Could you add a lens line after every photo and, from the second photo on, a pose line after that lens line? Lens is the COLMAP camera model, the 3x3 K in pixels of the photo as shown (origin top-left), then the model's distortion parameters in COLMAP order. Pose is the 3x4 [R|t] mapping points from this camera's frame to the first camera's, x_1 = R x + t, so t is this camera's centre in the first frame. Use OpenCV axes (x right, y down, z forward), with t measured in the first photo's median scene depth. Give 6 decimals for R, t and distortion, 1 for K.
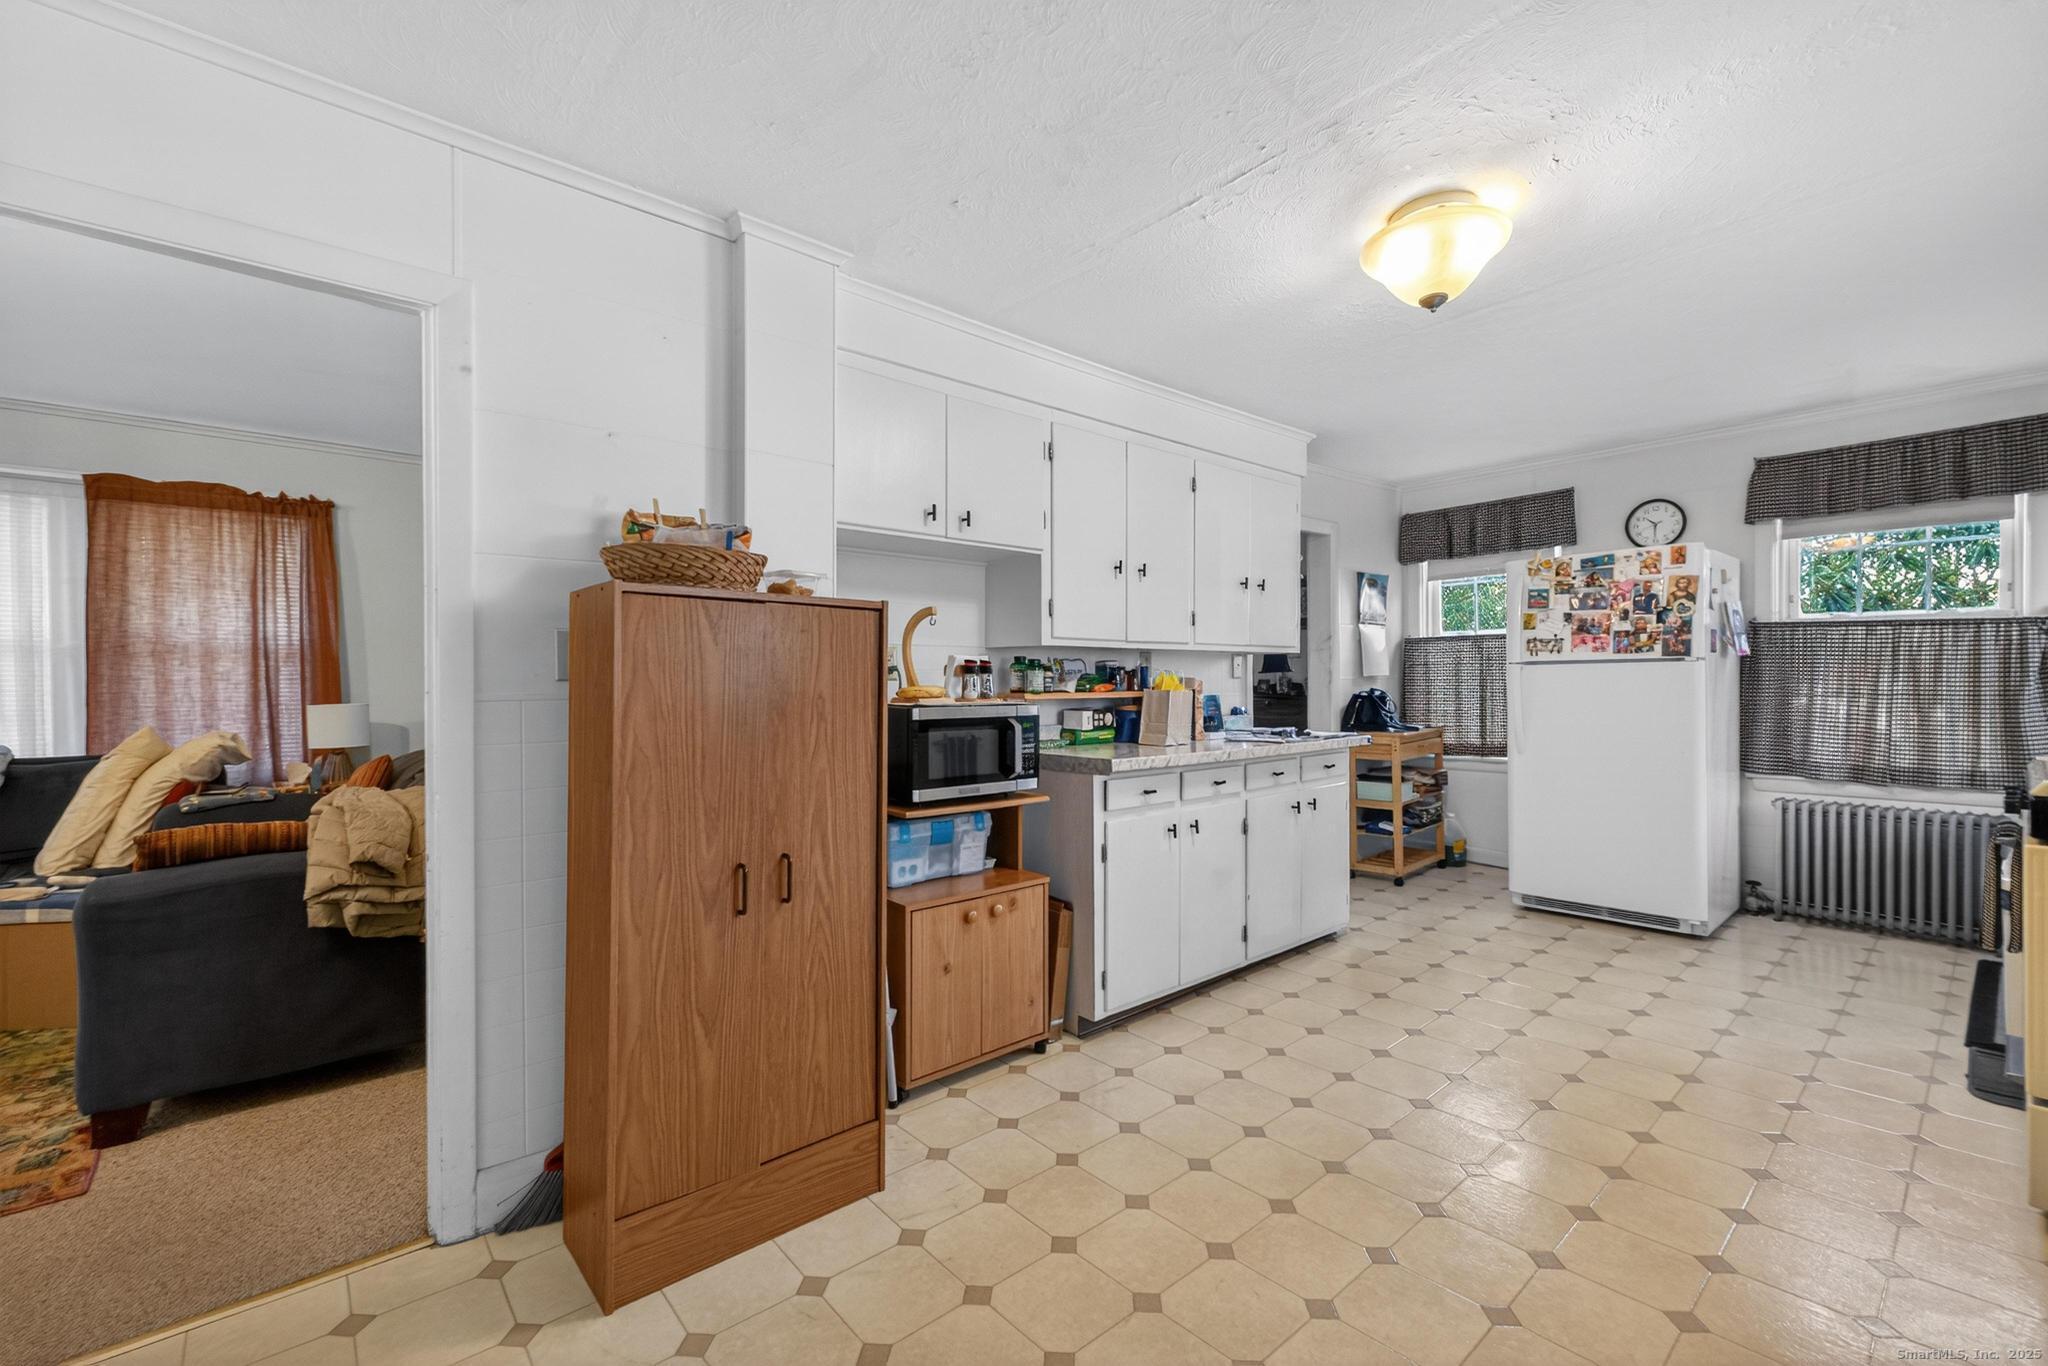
lens RADIAL K [[864.9, 0, 1025.4], [0, 864.9, 687.3], [0, 0, 1]] dist [0.001870, -0.000320]
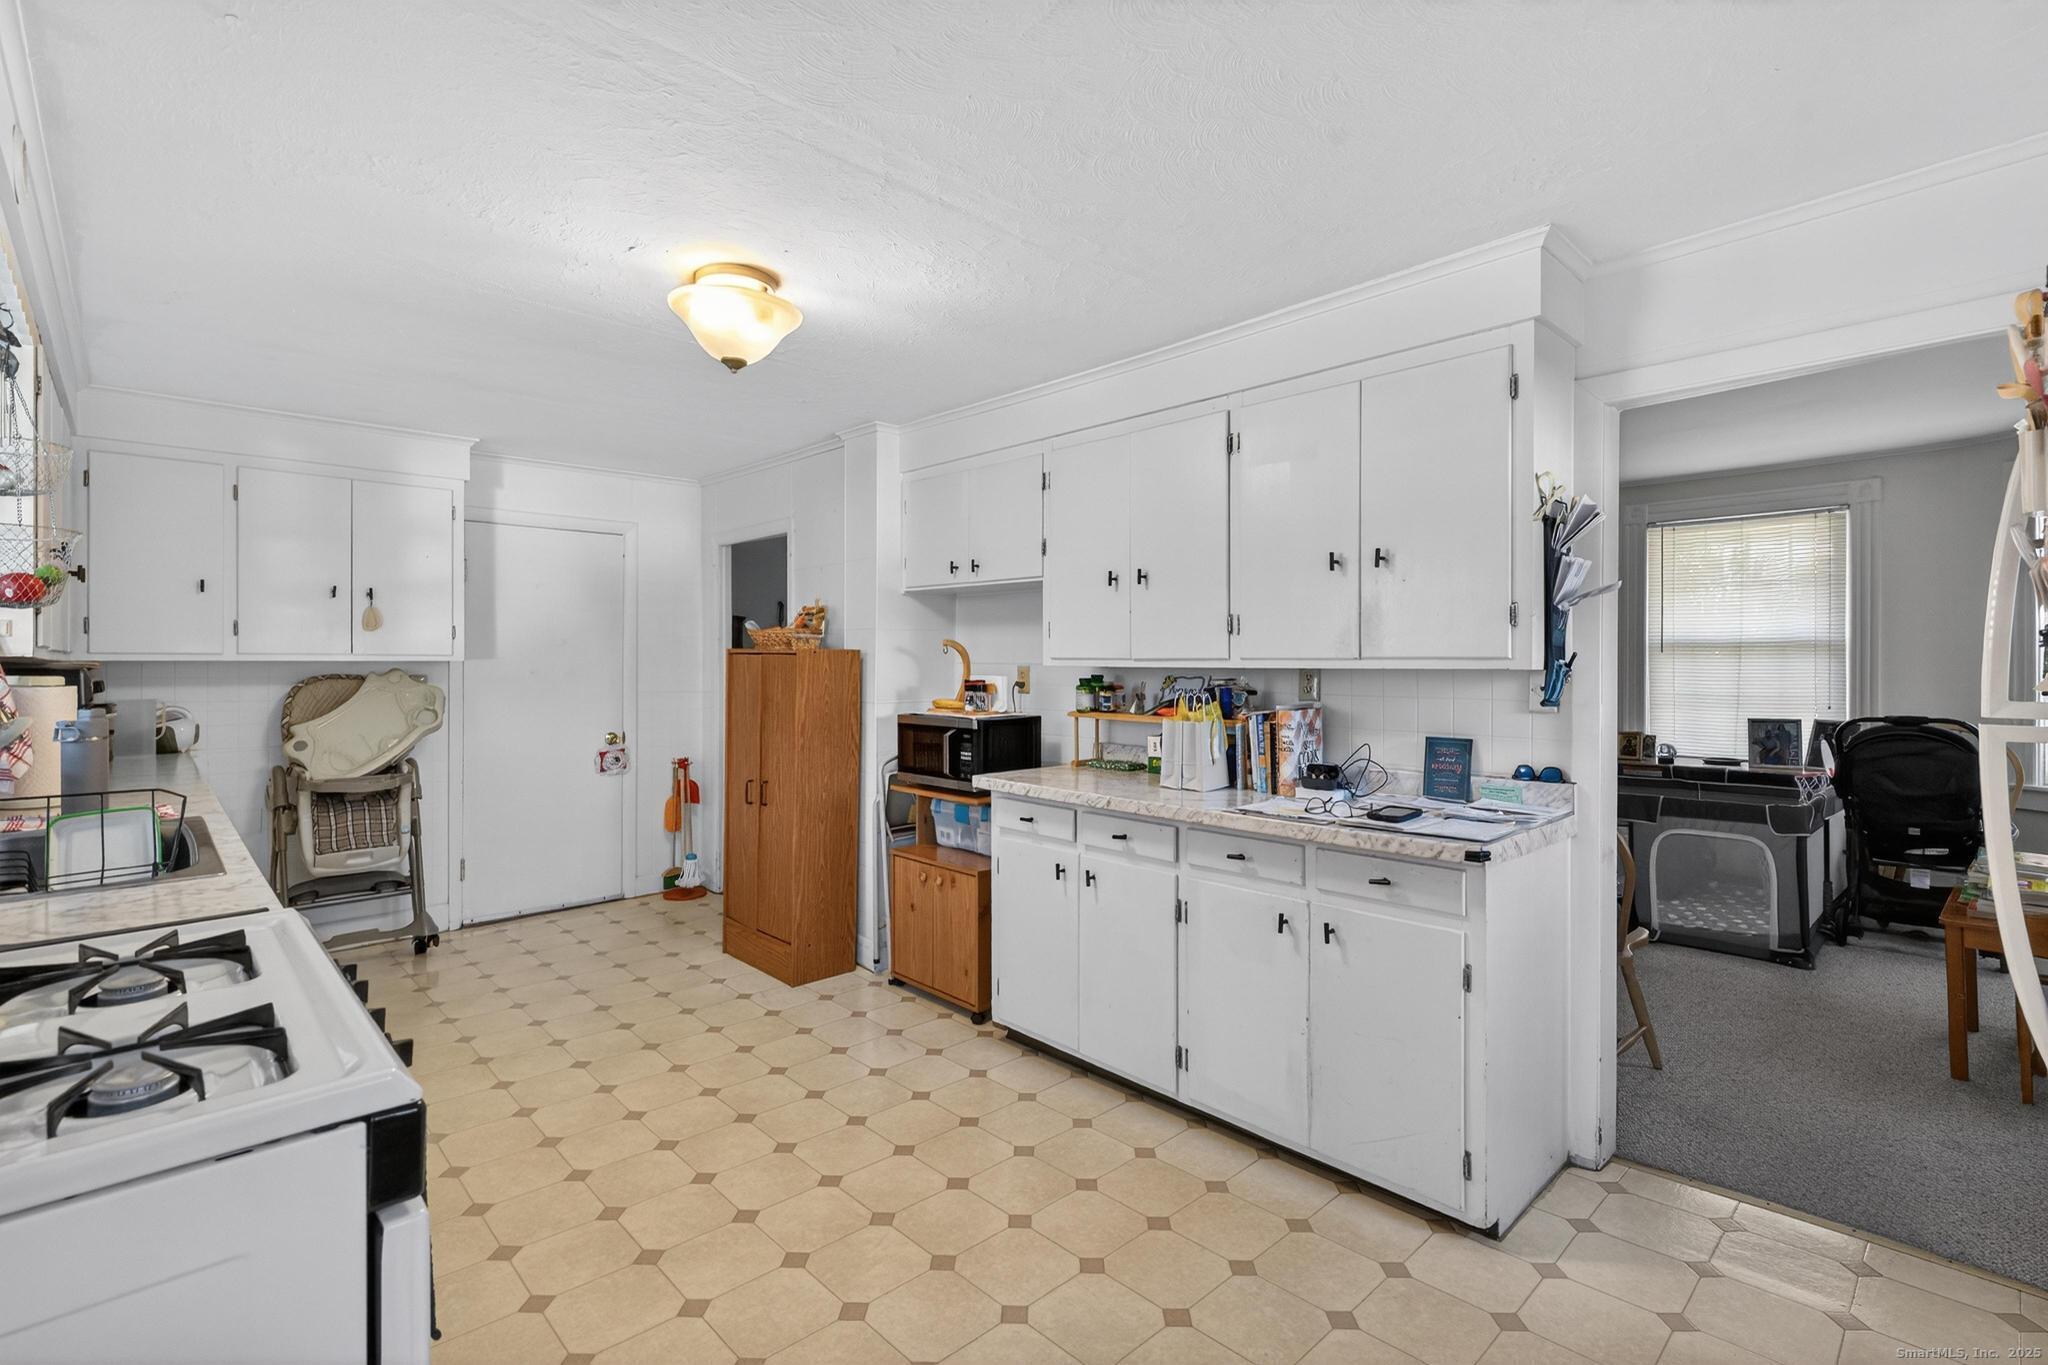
lens RADIAL K [[927.7, 0, 1016.3], [0, 927.7, 670.0], [0, 0, 1]] dist [-0.001282, -0.000010]
pose [[0.038084, 0.011928, -0.999203, 2.123648], [-0.012365, 0.999858, 0.011464, -0.103438], [0.999198, 0.011919, 0.038226, 1.708885]]
